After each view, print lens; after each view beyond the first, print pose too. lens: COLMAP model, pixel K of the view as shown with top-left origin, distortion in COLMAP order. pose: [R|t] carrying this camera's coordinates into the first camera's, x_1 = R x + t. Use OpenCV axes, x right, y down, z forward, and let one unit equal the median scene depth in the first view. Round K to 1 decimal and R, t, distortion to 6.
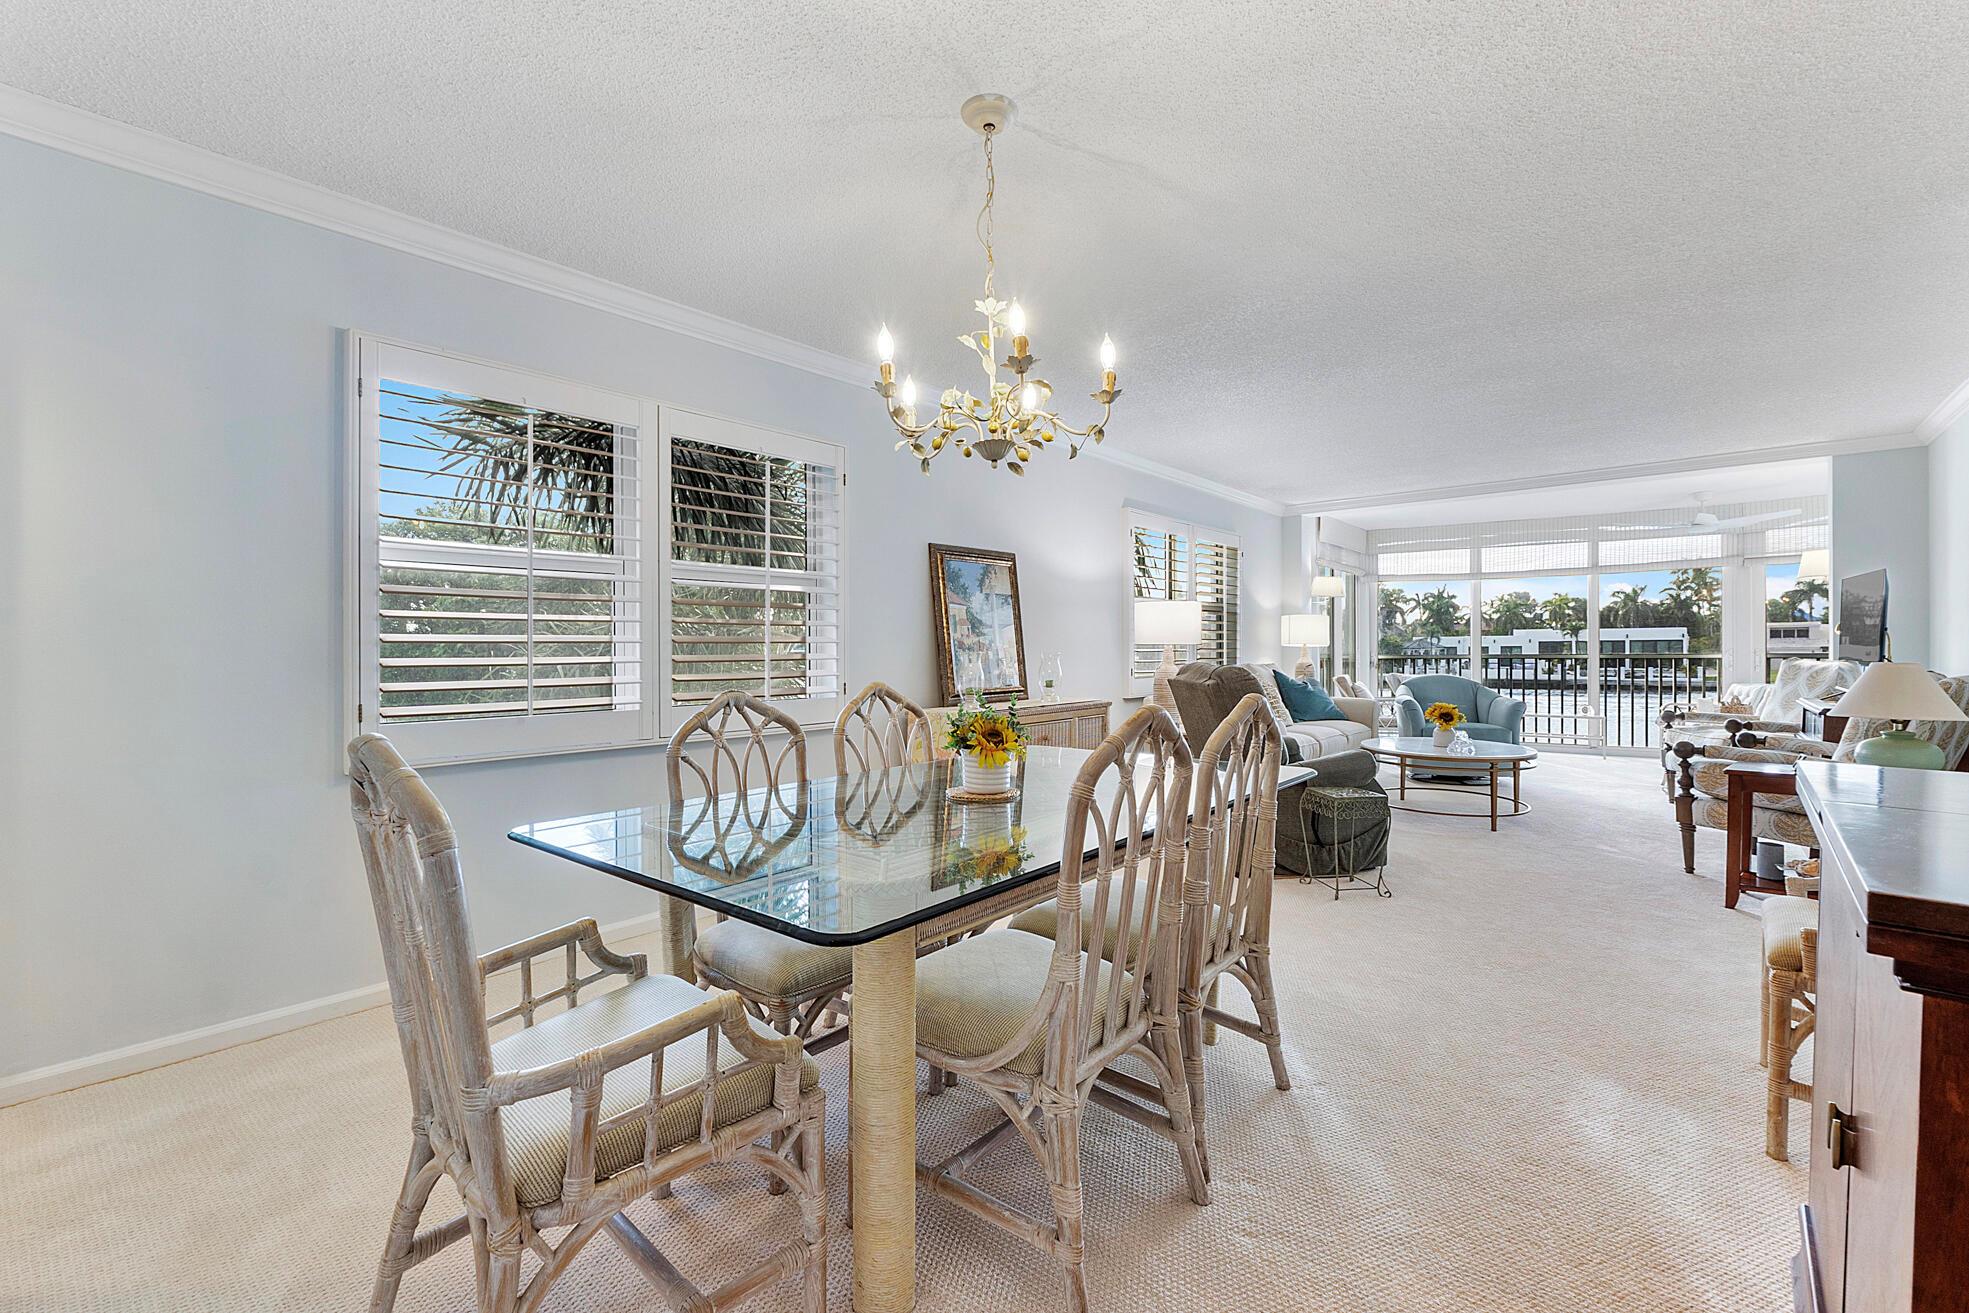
lens RADIAL K [[833.7, 0, 984.8], [0, 833.7, 650.6], [0, 0, 1]] dist [-0.005350, -0.000556]
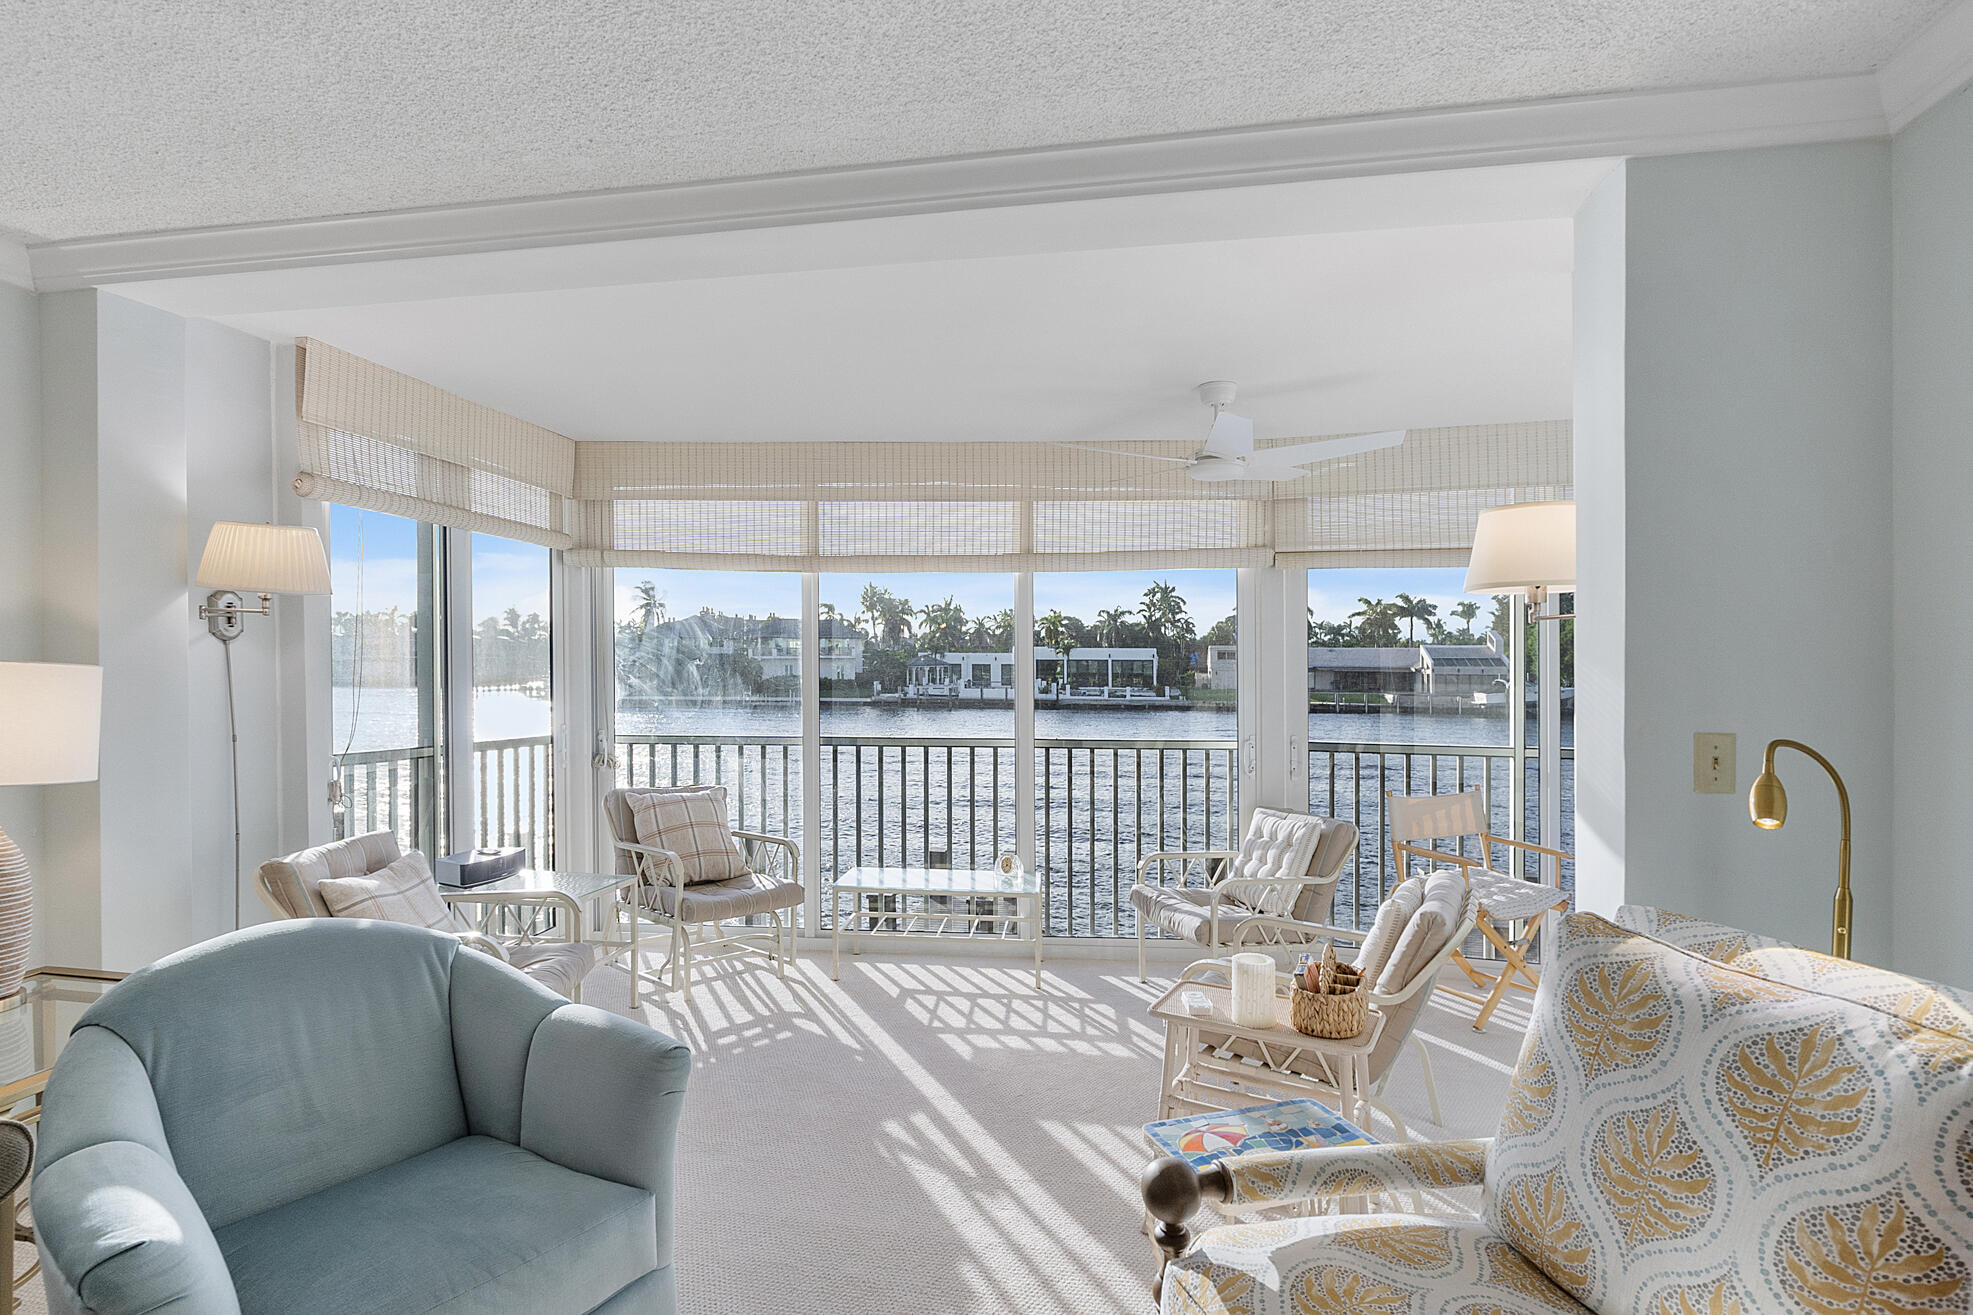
lens RADIAL K [[992.5, 0, 974.4], [0, 992.5, 653.0], [0, 0, 1]] dist [-0.019911, 0.000283]
pose [[0.866985, 0.015308, 0.498099, 0.607573], [-0.010124, 0.999863, -0.013107, -0.053193], [-0.498231, 0.006321, 0.867021, 0.751979]]
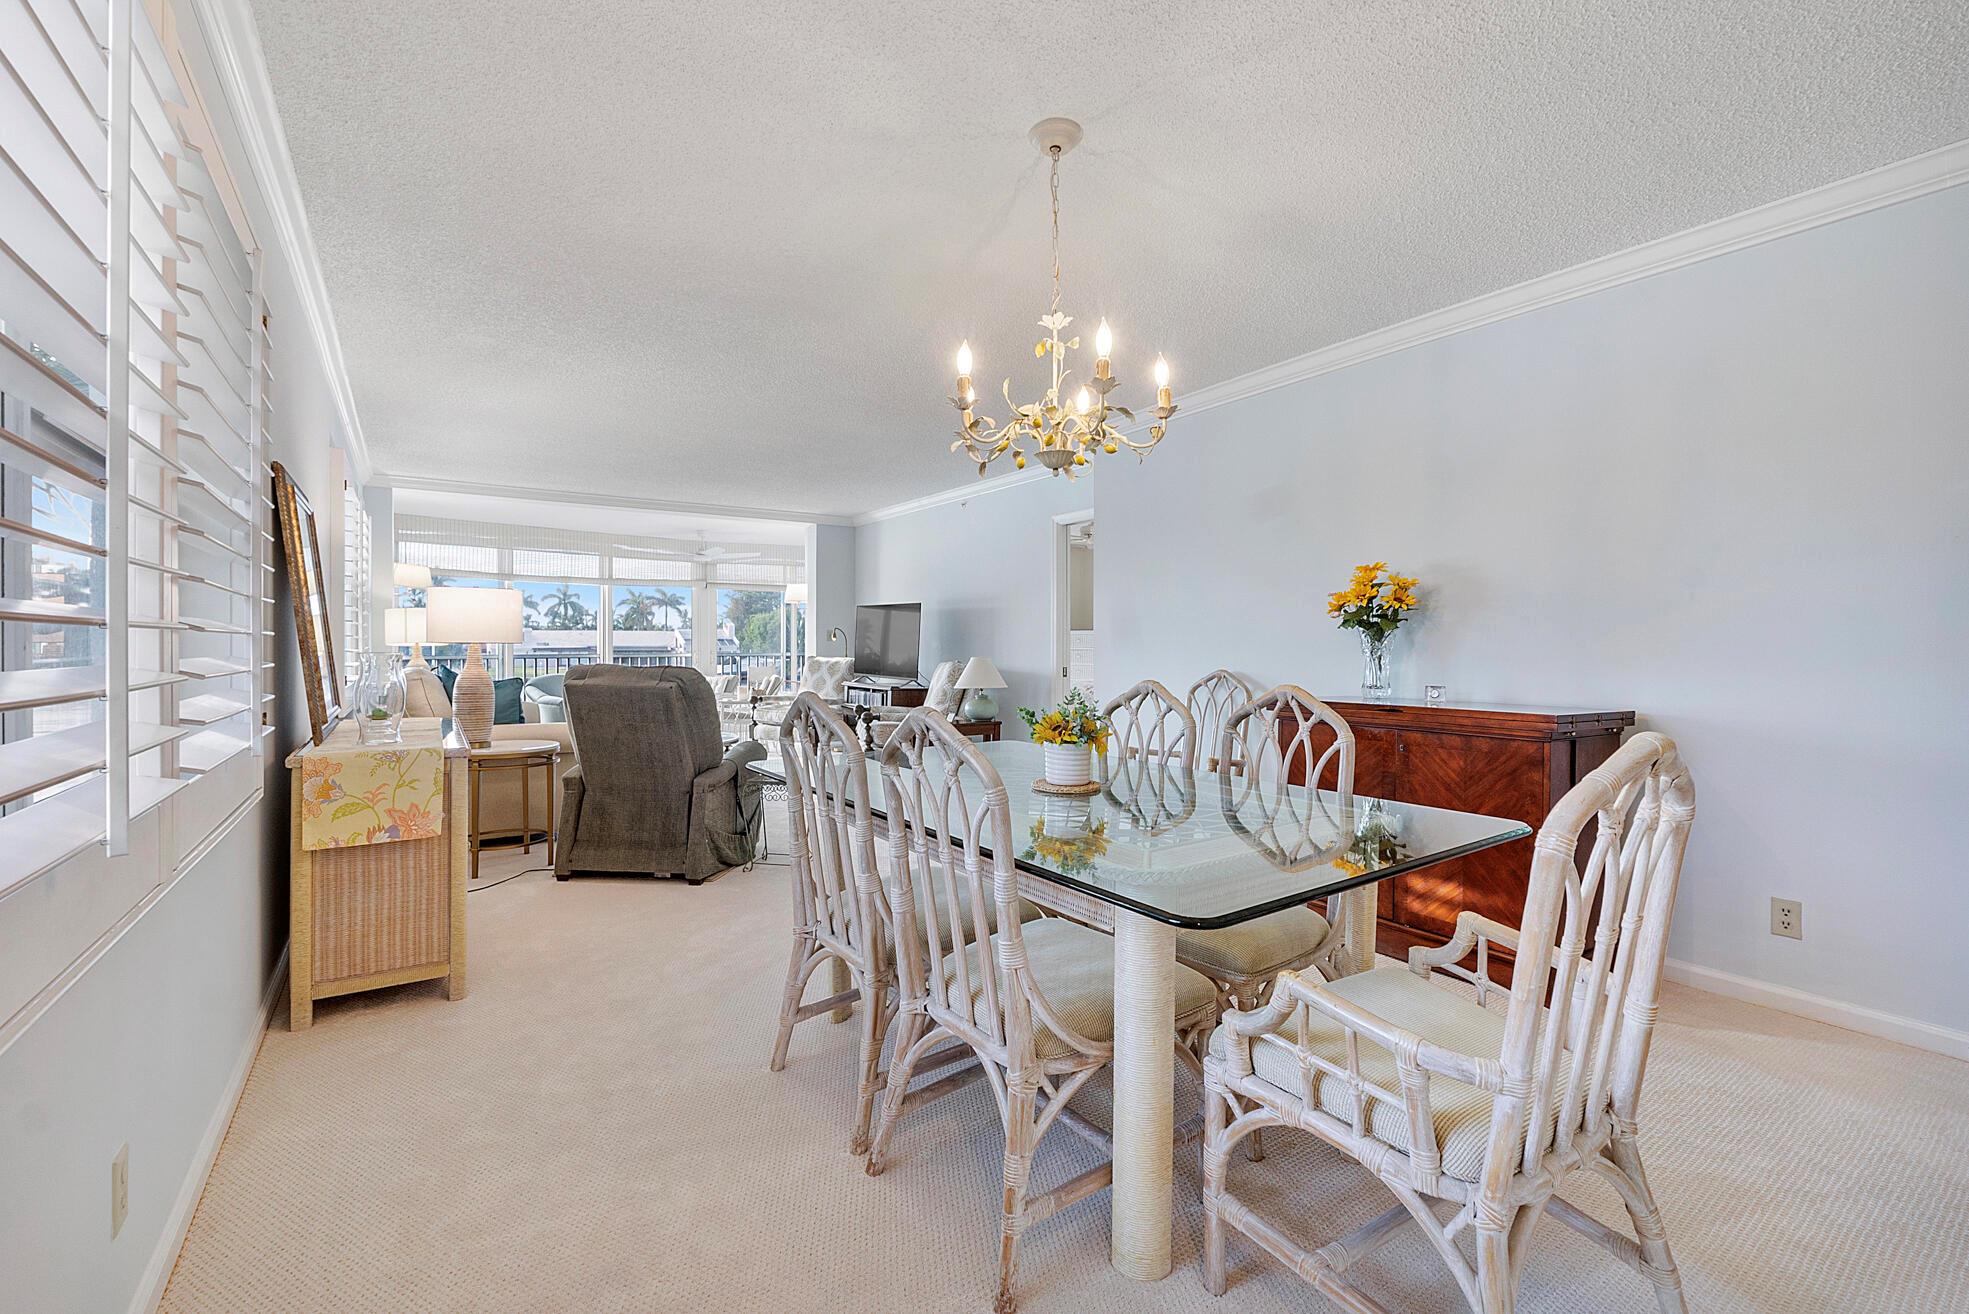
lens RADIAL K [[833.7, 0, 989.8], [0, 833.7, 647.7], [0, 0, 1]] dist [-0.005350, -0.000556]
pose [[0.251587, 0.003577, 0.967828, -0.354706], [0.000261, 0.999993, -0.003764, 0.000193], [-0.967835, 0.001200, 0.251584, 0.276553]]
